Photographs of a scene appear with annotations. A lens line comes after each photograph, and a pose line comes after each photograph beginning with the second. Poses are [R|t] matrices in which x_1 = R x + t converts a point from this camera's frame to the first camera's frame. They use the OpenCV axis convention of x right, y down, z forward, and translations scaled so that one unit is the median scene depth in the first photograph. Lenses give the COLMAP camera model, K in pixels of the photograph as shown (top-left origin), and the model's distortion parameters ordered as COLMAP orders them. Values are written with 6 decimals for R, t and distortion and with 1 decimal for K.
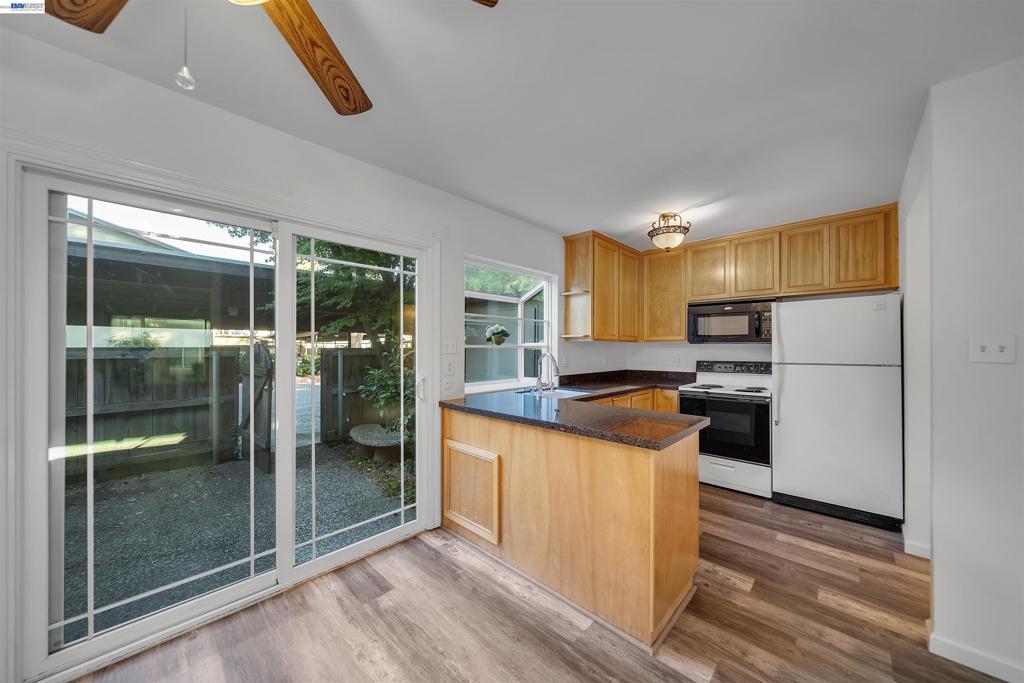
lens RADIAL K [[356.8, 0, 507.6], [0, 356.8, 345.9], [0, 0, 1]] dist [0.000443, 0.000008]
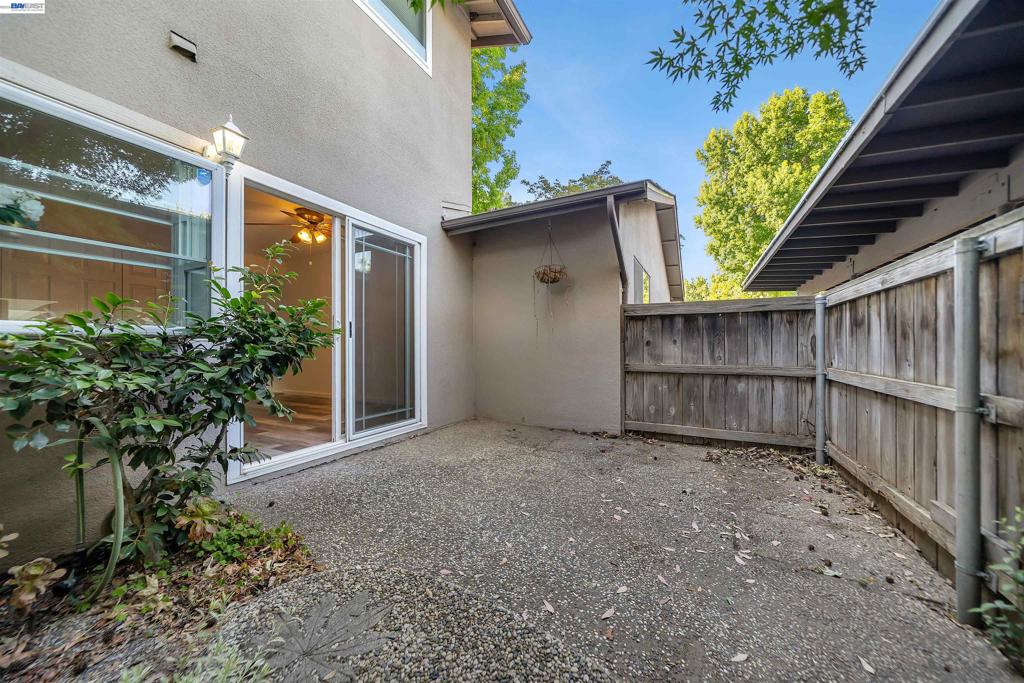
lens RADIAL K [[356.8, 0, 507.6], [0, 356.8, 345.9], [0, 0, 1]] dist [0.000443, 0.000008]
pose [[-0.957532, 0.002590, -0.288317, -0.403227], [0.003843, 0.999985, -0.003778, 0.113745], [0.288303, -0.004726, -0.957528, 1.302494]]
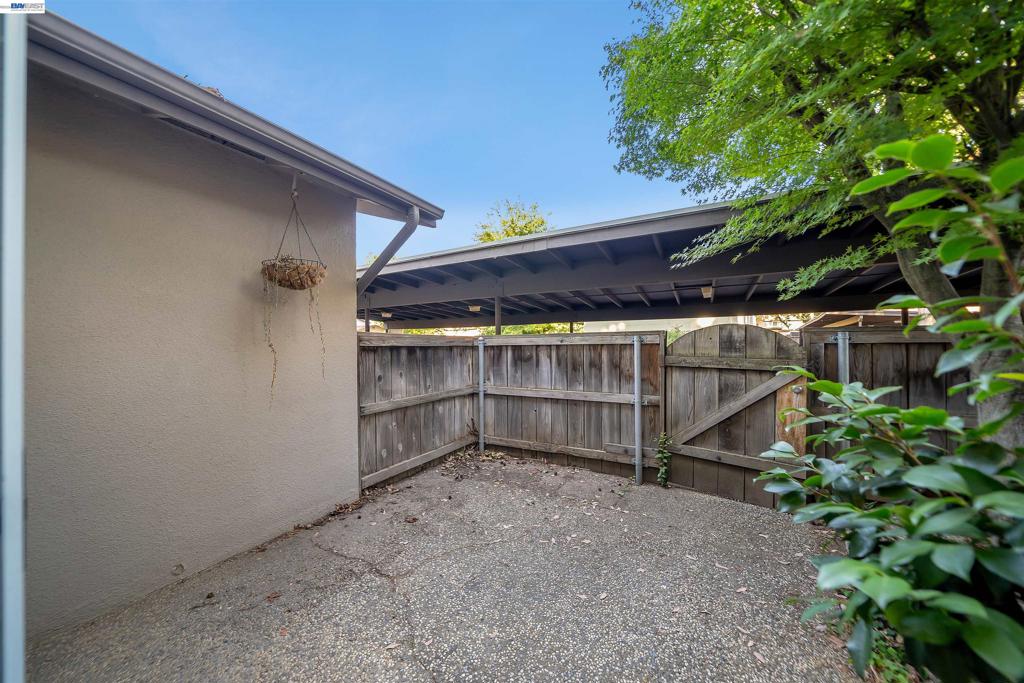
lens RADIAL K [[351.2, 0, 514.1], [0, 351.2, 347.6], [0, 0, 1]] dist [-0.000042, -0.000031]
pose [[0.272731, 0.005063, -0.962077, -0.179695], [0.011874, 0.999892, 0.008628, 0.032751], [0.962017, -0.013777, 0.272642, 0.596918]]
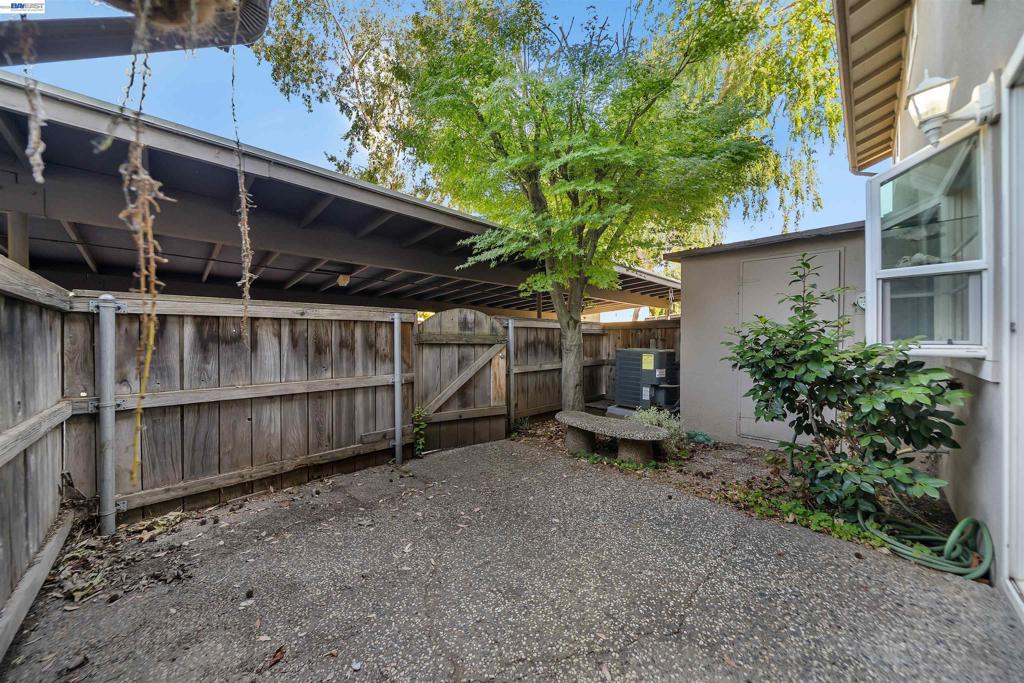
lens RADIAL K [[352.3, 0, 507.1], [0, 352.3, 341.8], [0, 0, 1]] dist [-0.000131, -0.000008]
pose [[0.999833, -0.005588, -0.017382, -0.635910], [0.005698, 0.999964, 0.006304, 0.077986], [0.017347, -0.006402, 0.999829, 0.290516]]
